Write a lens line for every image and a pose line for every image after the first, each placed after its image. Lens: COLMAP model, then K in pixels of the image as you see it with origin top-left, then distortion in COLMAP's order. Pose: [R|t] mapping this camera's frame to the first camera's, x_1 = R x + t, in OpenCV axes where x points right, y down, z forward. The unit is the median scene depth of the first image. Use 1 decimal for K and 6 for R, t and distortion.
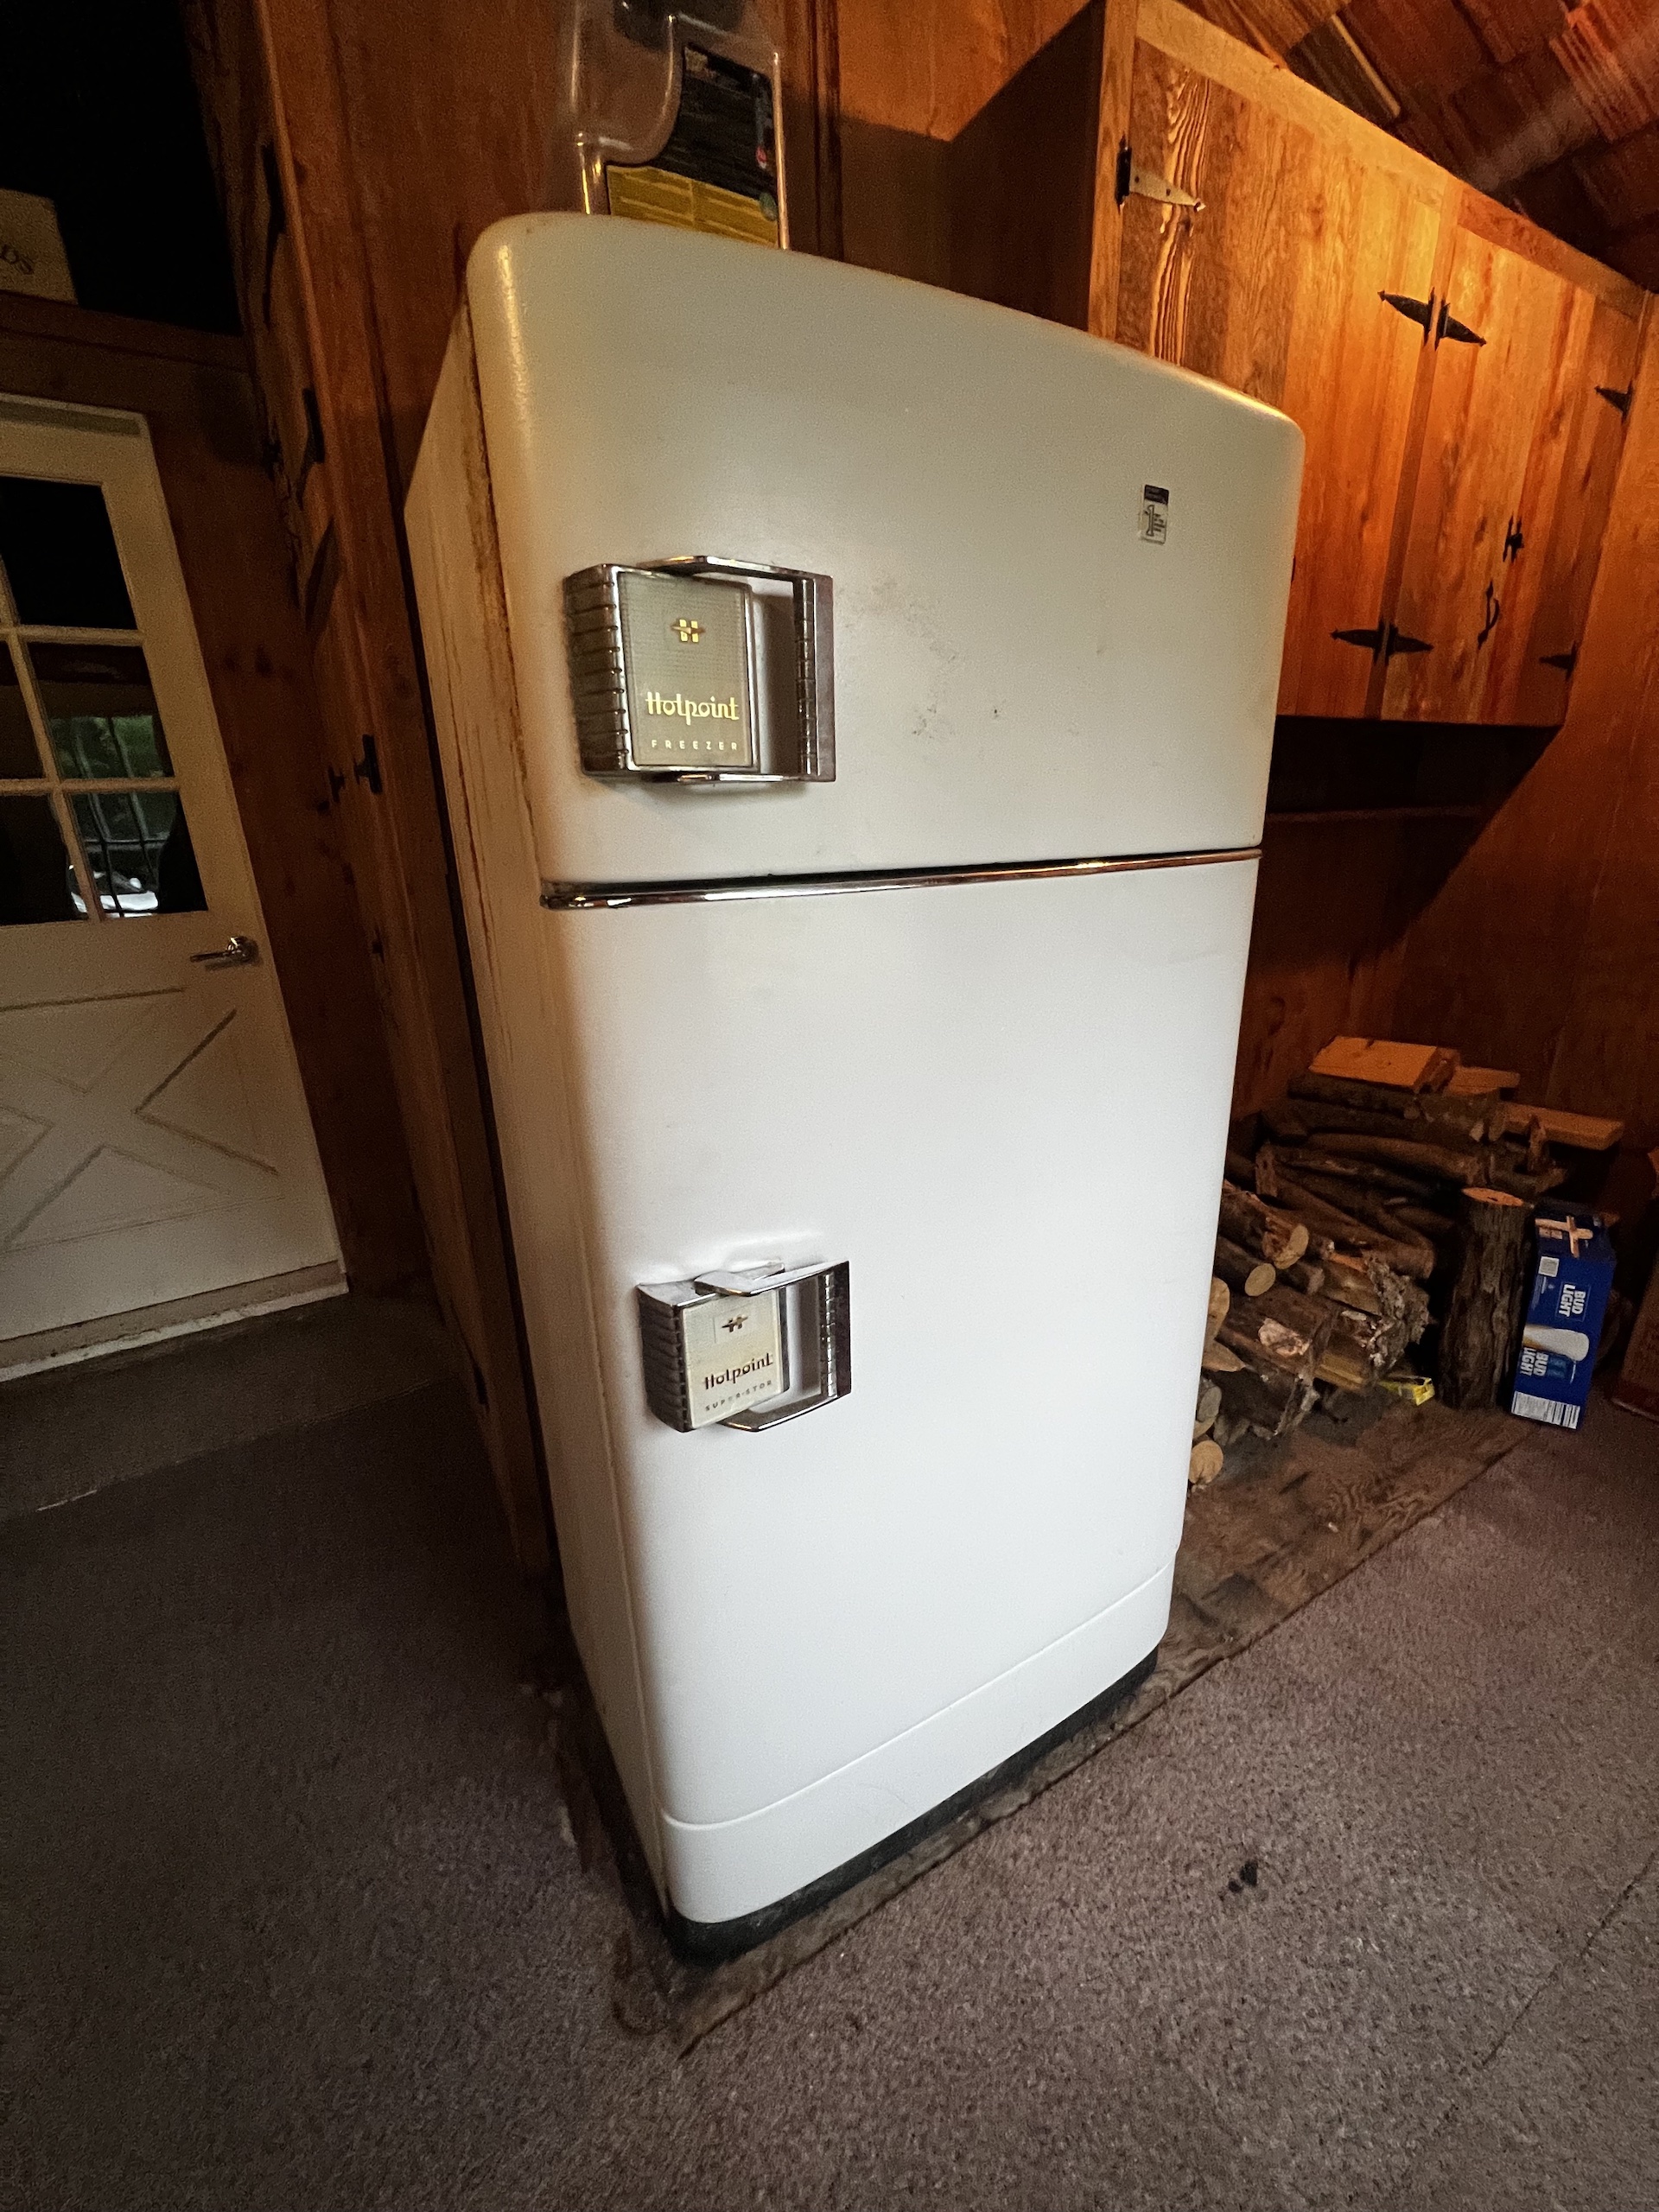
lens RADIAL K [[886.1, 0, 836.1], [0, 886.1, 1099.6], [0, 0, 1]] dist [-0.003423, 0.001685]
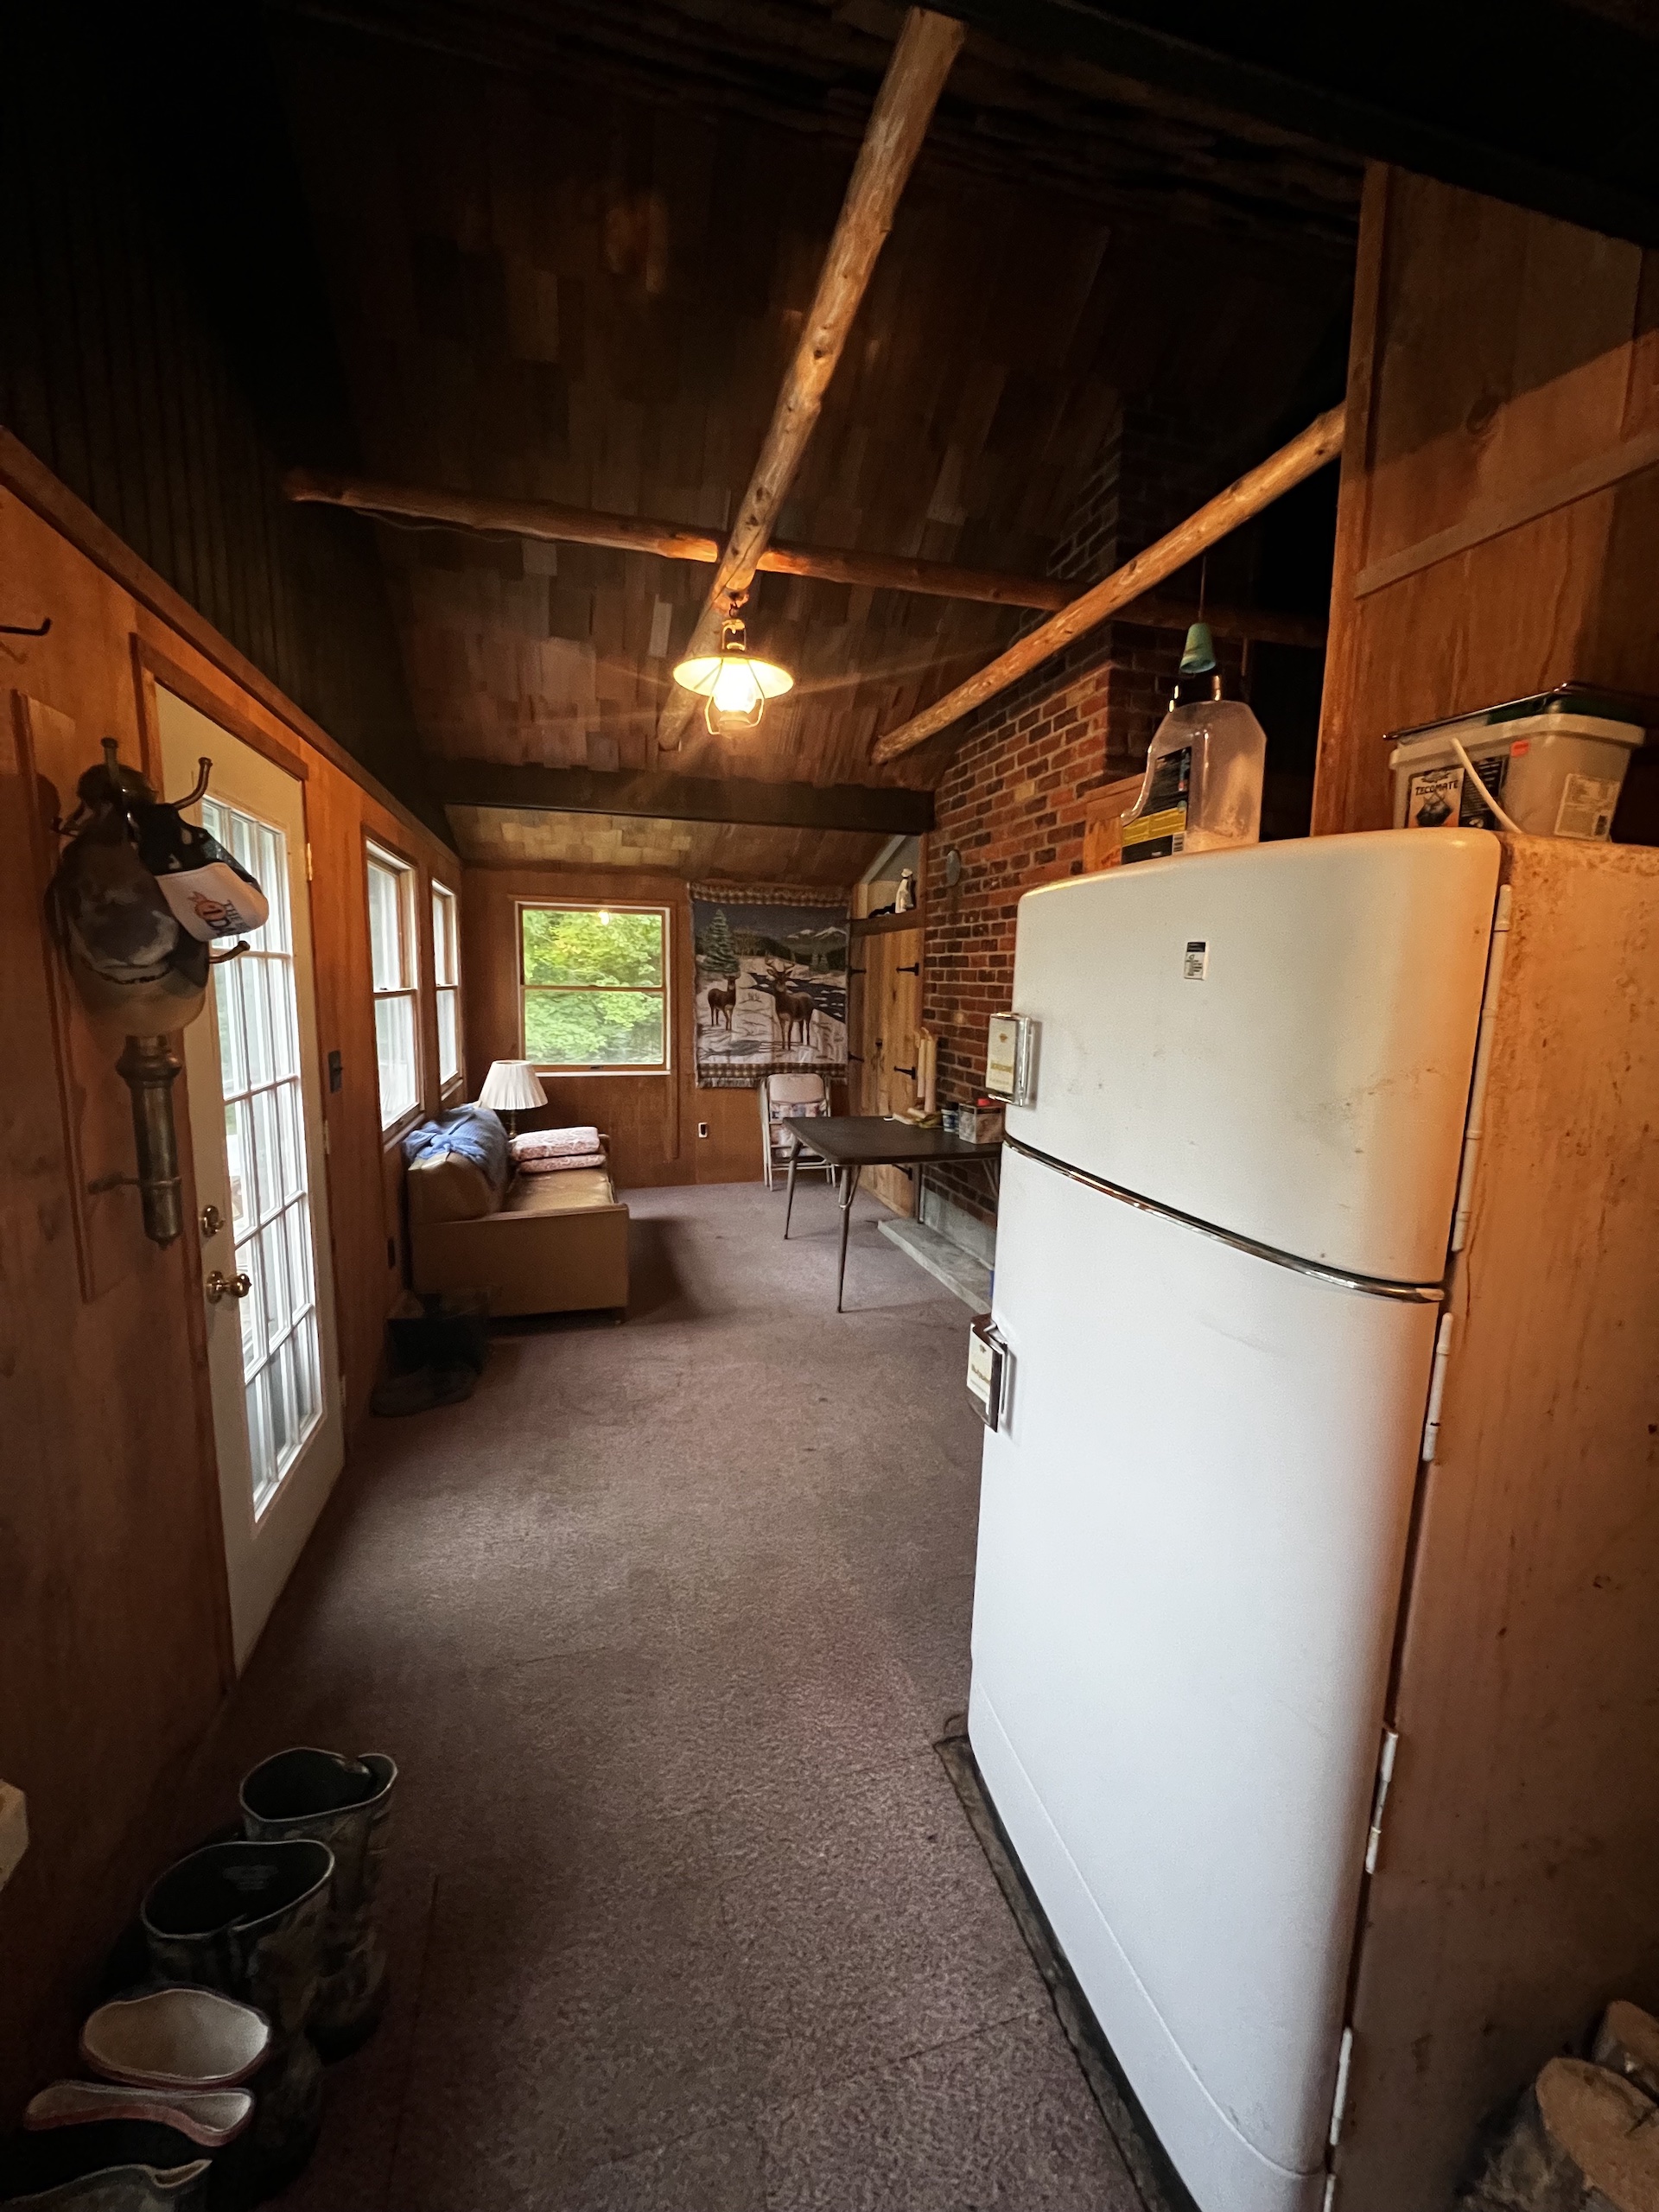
lens RADIAL K [[886.0, 0, 833.0], [0, 886.0, 1092.7], [0, 0, 1]] dist [-0.002614, 0.001661]
pose [[-0.249548, 0.149197, -0.956800, 0.970220], [-0.318563, 0.920416, 0.226609, -0.336951], [0.914464, 0.361350, -0.182159, 0.455987]]
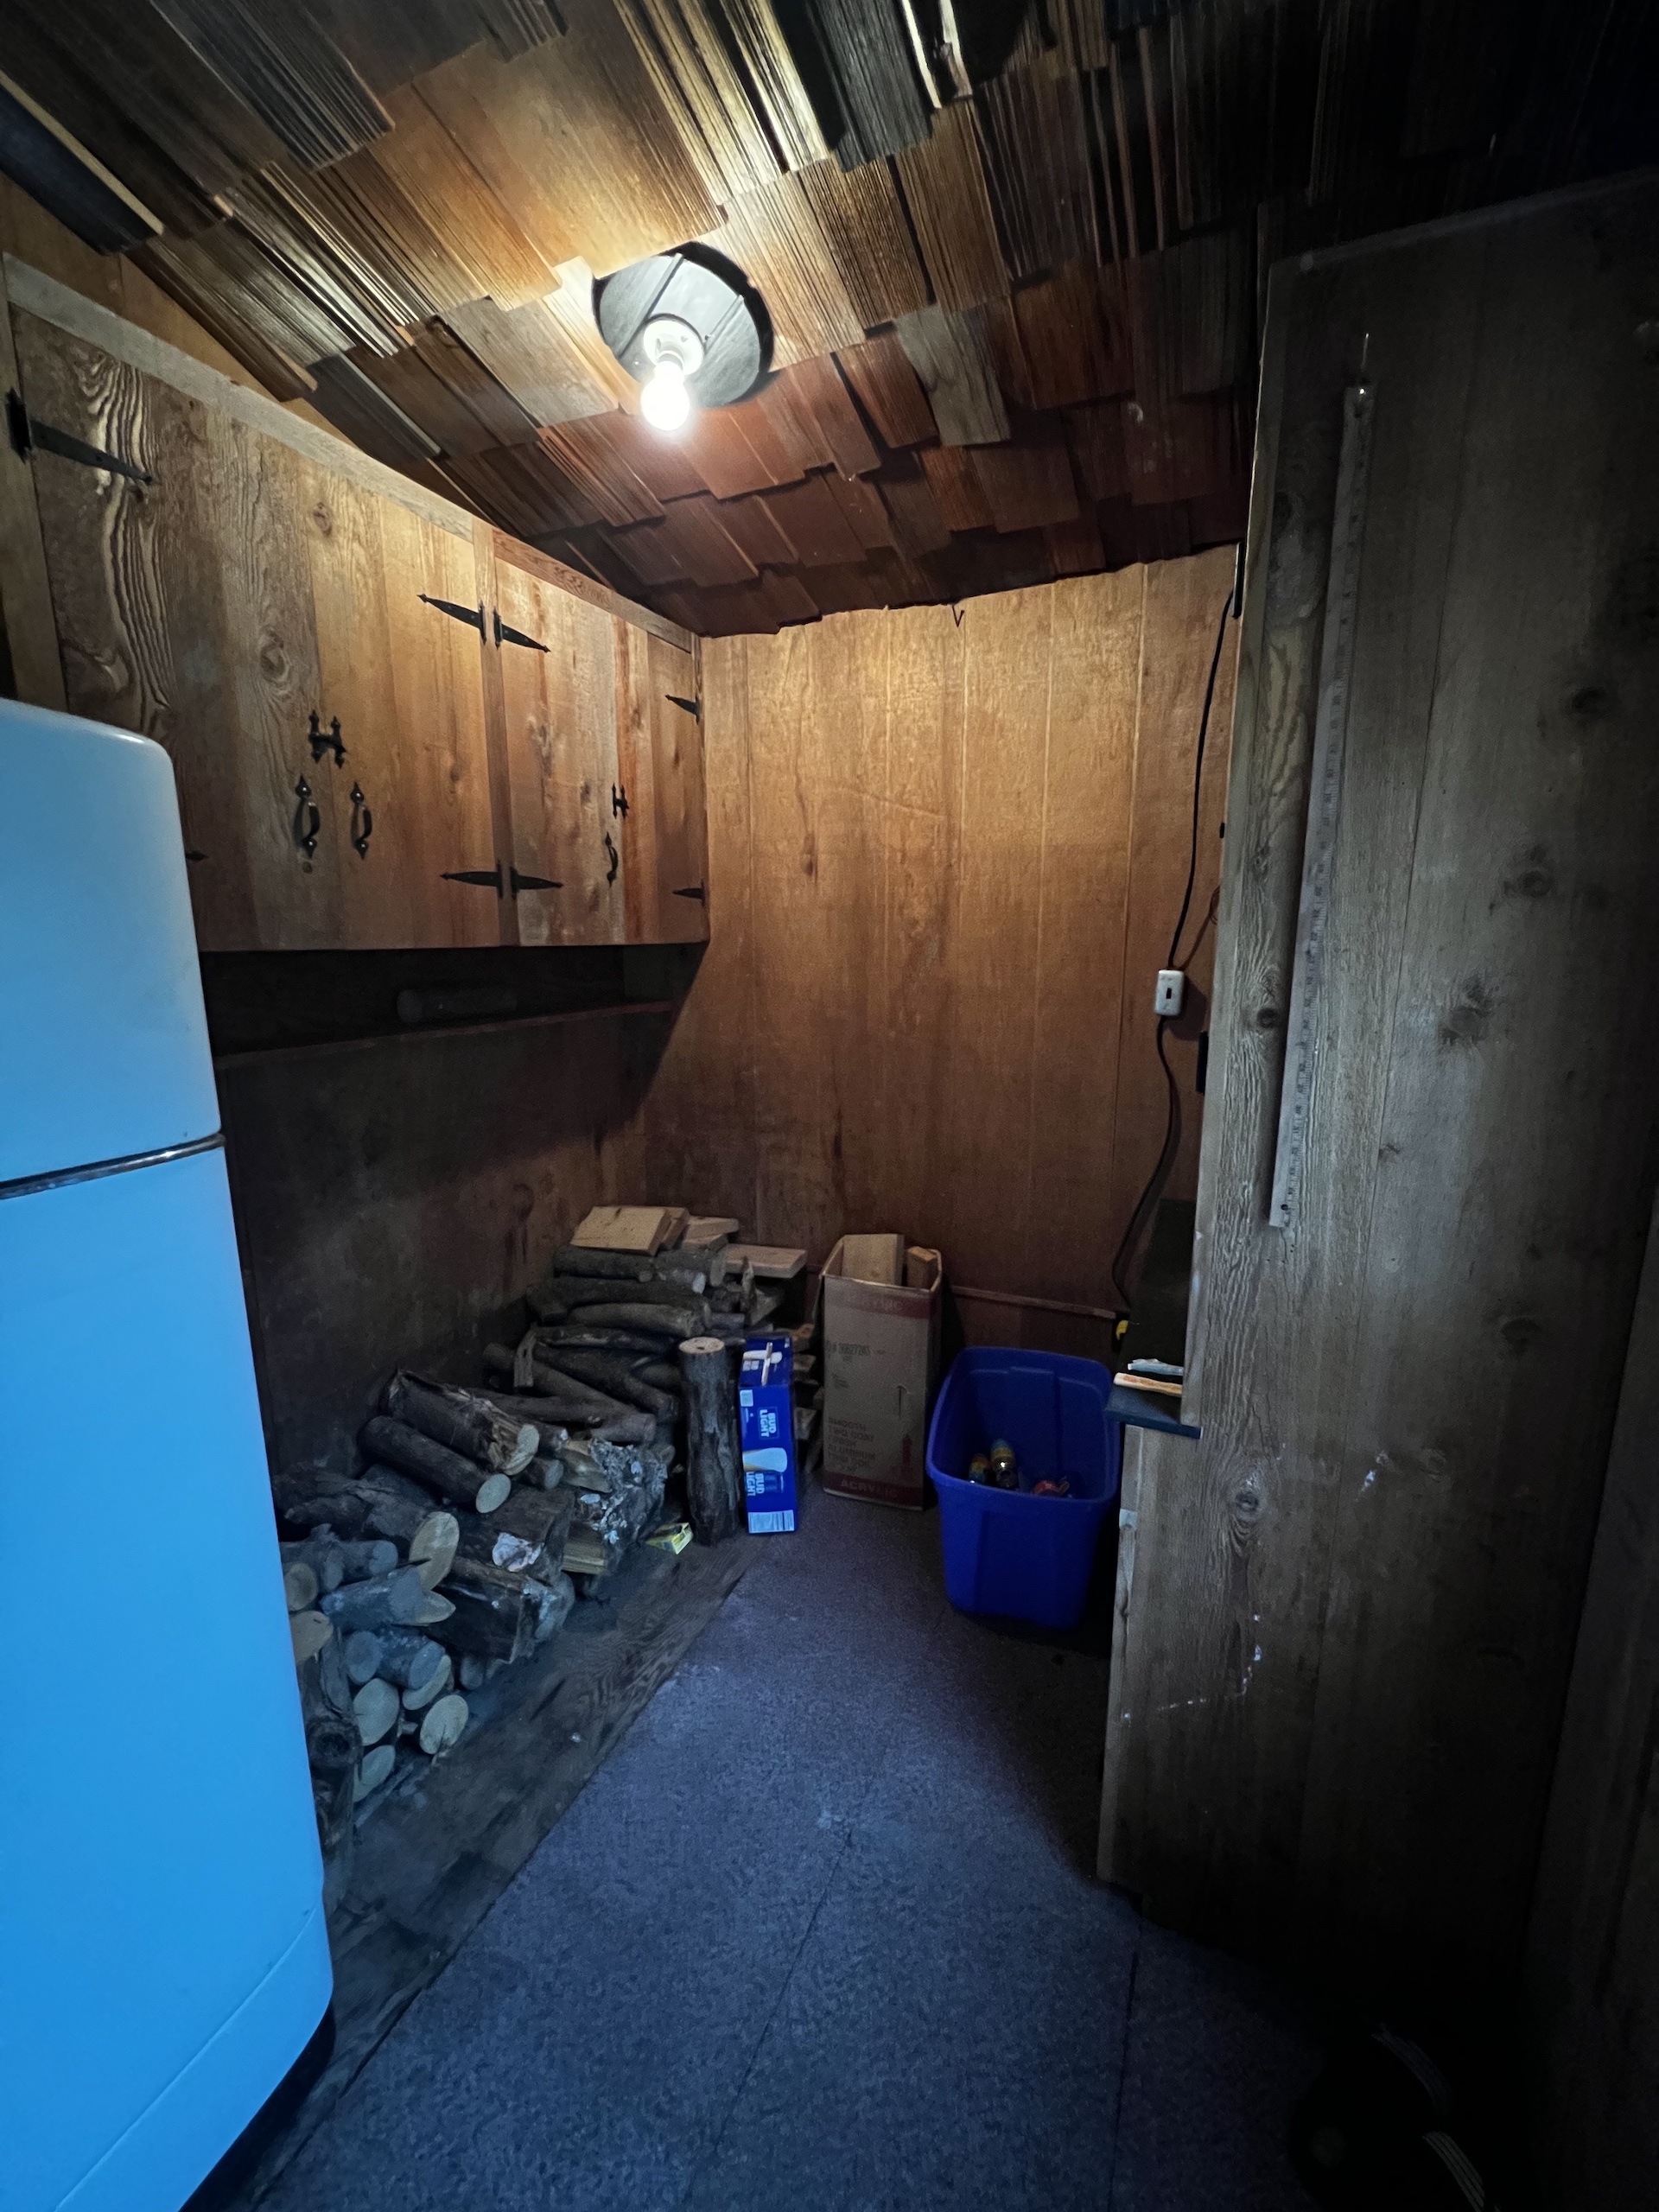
lens RADIAL K [[886.0, 0, 835.0], [0, 886.0, 1099.9], [0, 0, 1]] dist [-0.002614, 0.001661]
pose [[0.814207, -0.085903, 0.574185, 0.342632], [0.166912, 0.981875, -0.089788, -0.093498], [-0.556065, 0.168944, 0.813787, -0.099658]]
